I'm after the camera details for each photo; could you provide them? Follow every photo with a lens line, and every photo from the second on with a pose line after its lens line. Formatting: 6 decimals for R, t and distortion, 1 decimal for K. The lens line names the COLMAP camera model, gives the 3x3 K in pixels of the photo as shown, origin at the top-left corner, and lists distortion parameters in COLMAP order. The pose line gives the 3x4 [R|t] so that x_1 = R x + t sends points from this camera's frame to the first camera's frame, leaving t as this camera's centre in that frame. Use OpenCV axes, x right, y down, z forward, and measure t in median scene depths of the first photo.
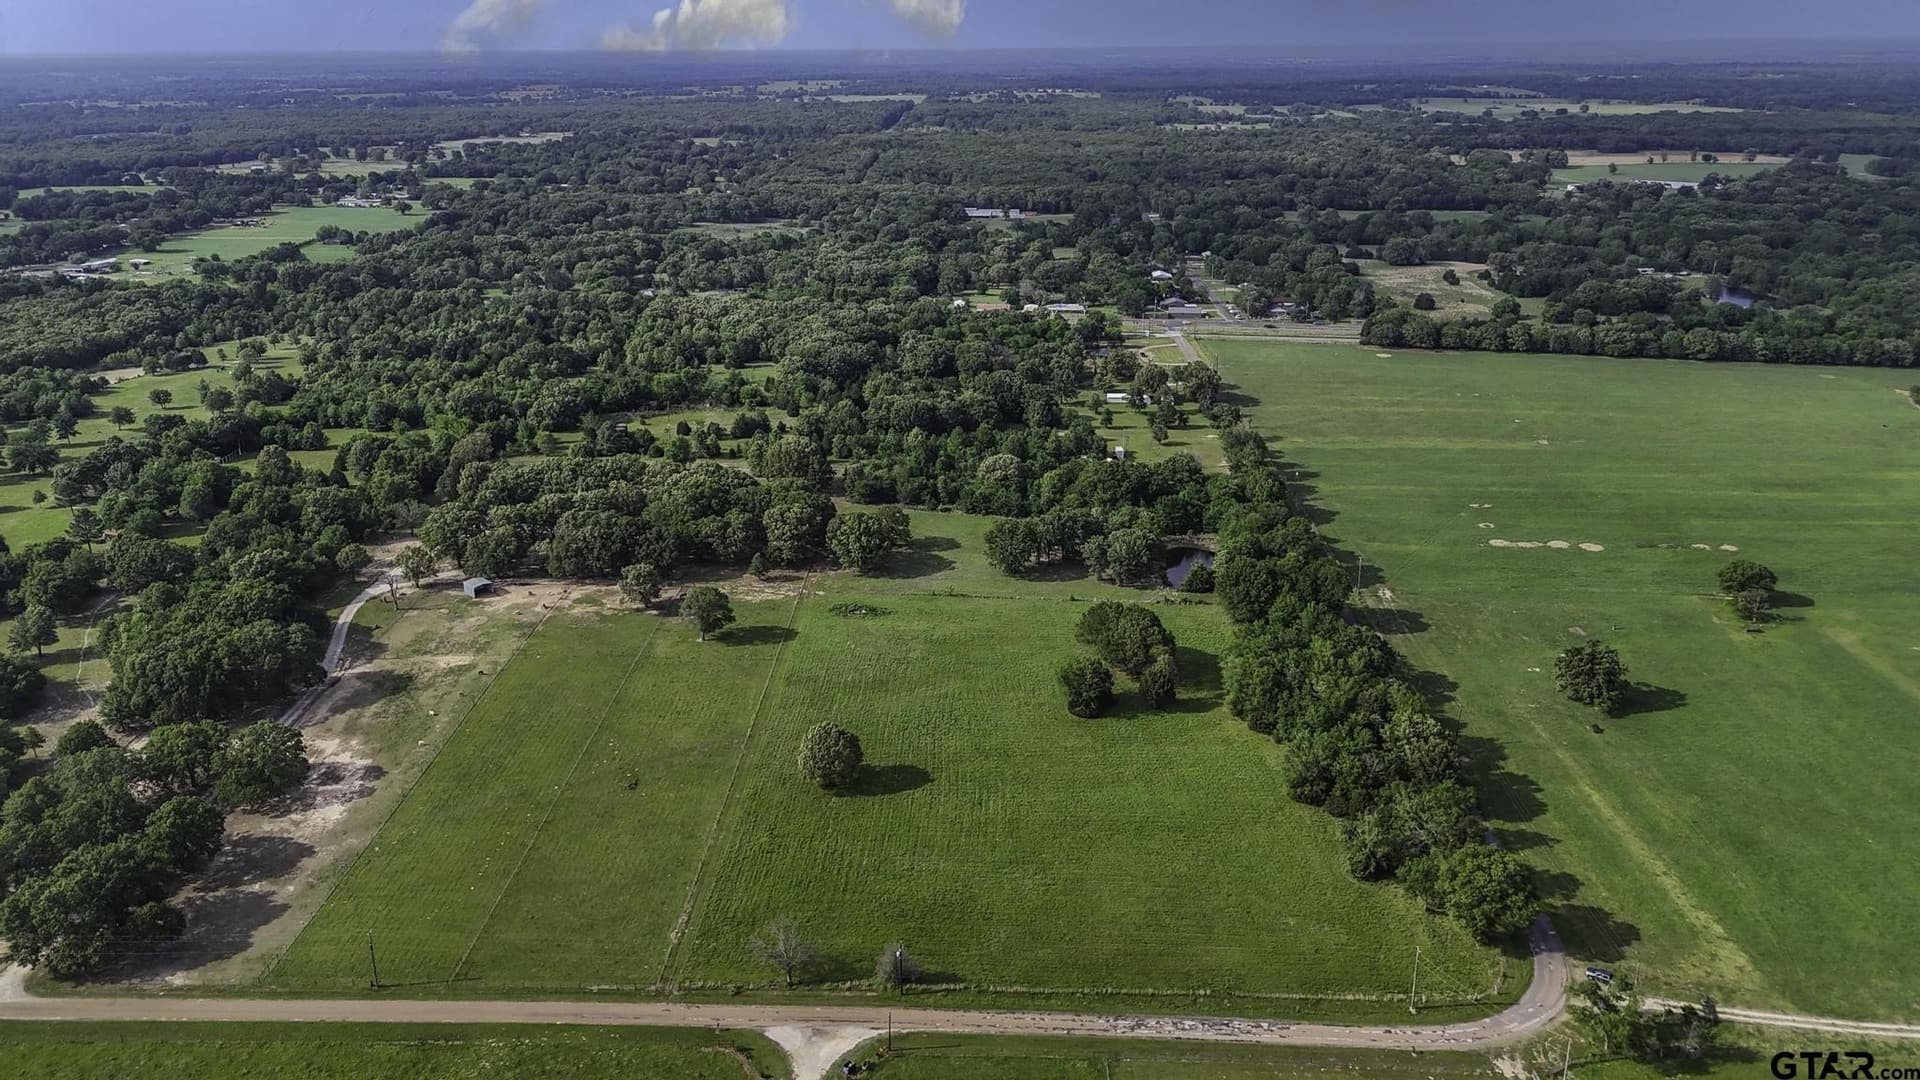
lens RADIAL K [[1425.9, 0, 958.7], [0, 1425.9, 559.7], [0, 0, 1]] dist [0.061396, -0.053098]
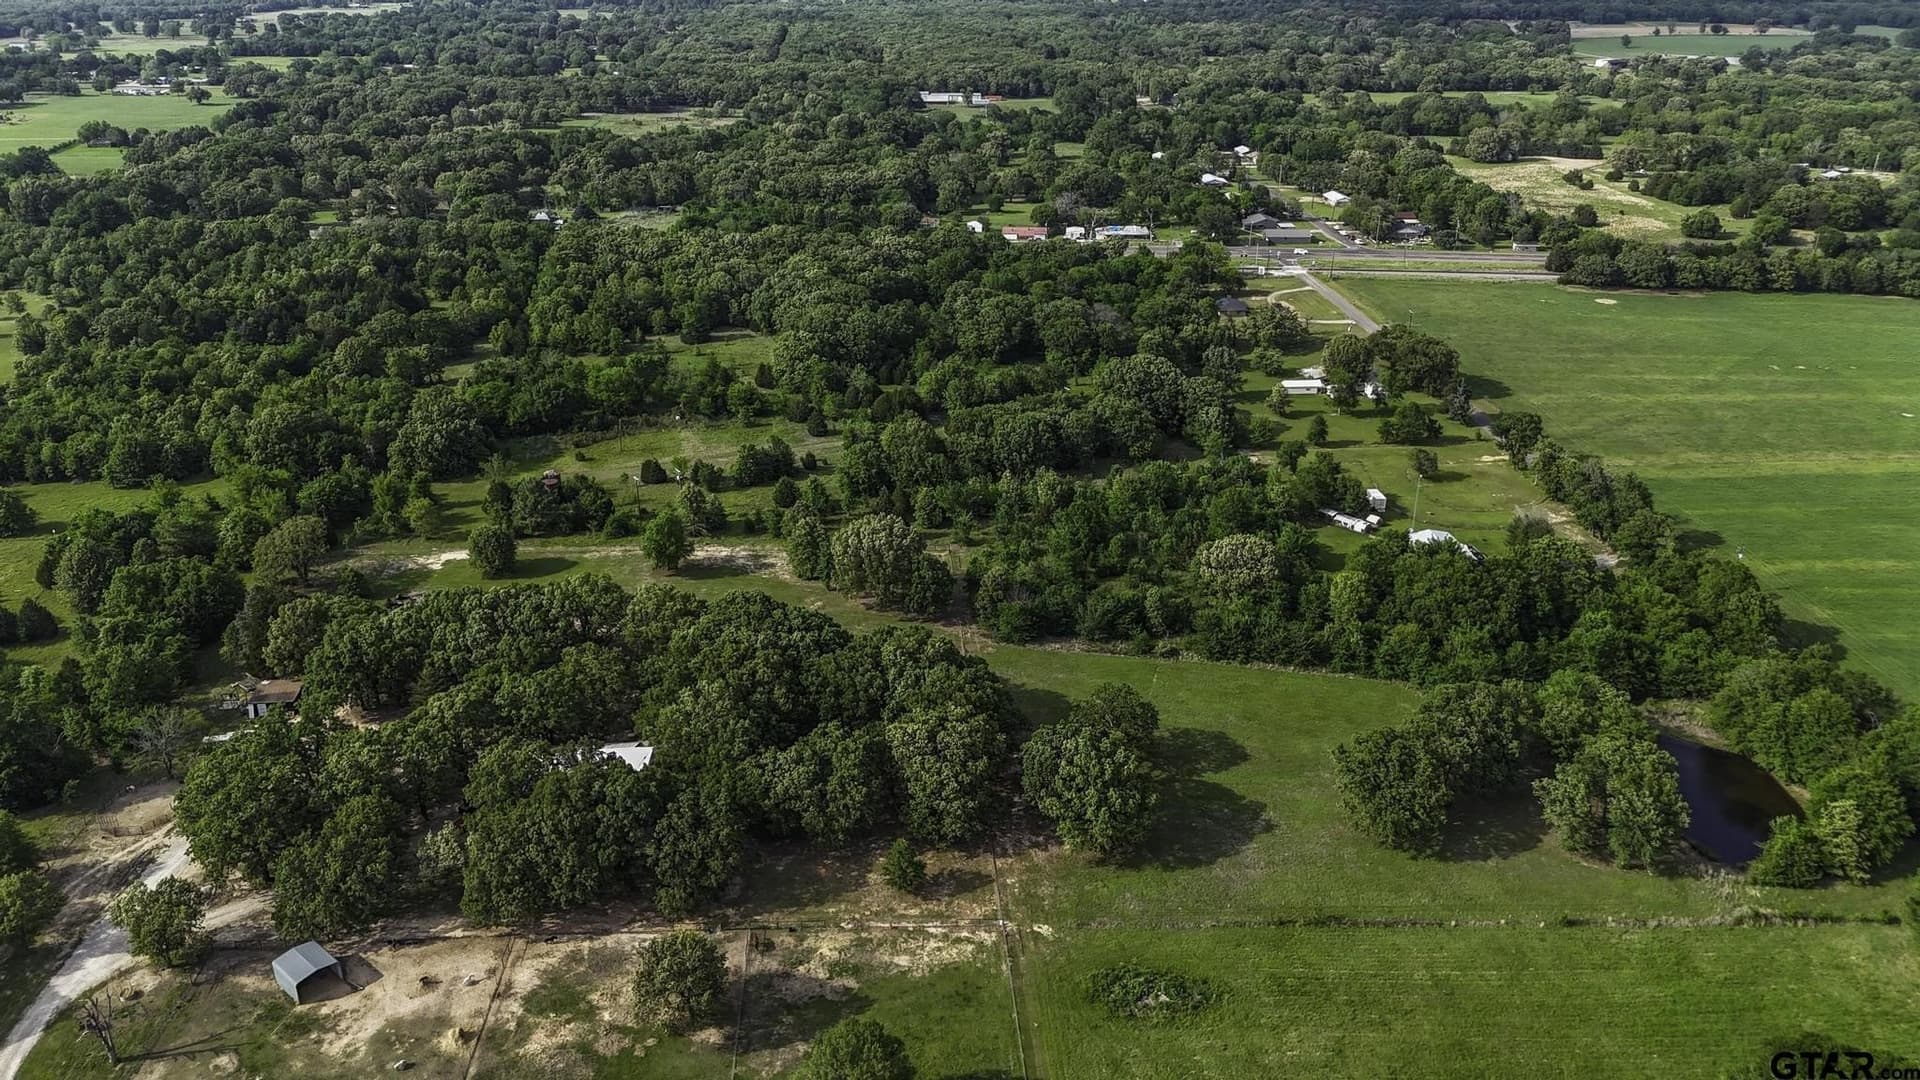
lens RADIAL K [[1425.9, 0, 965.8], [0, 1425.9, 524.0], [0, 0, 1]] dist [0.061396, -0.053098]
pose [[0.995182, -0.034689, 0.091699, -0.080347], [0.029594, 0.997973, 0.056347, -0.069190], [-0.093468, -0.053362, 0.994191, 0.260977]]
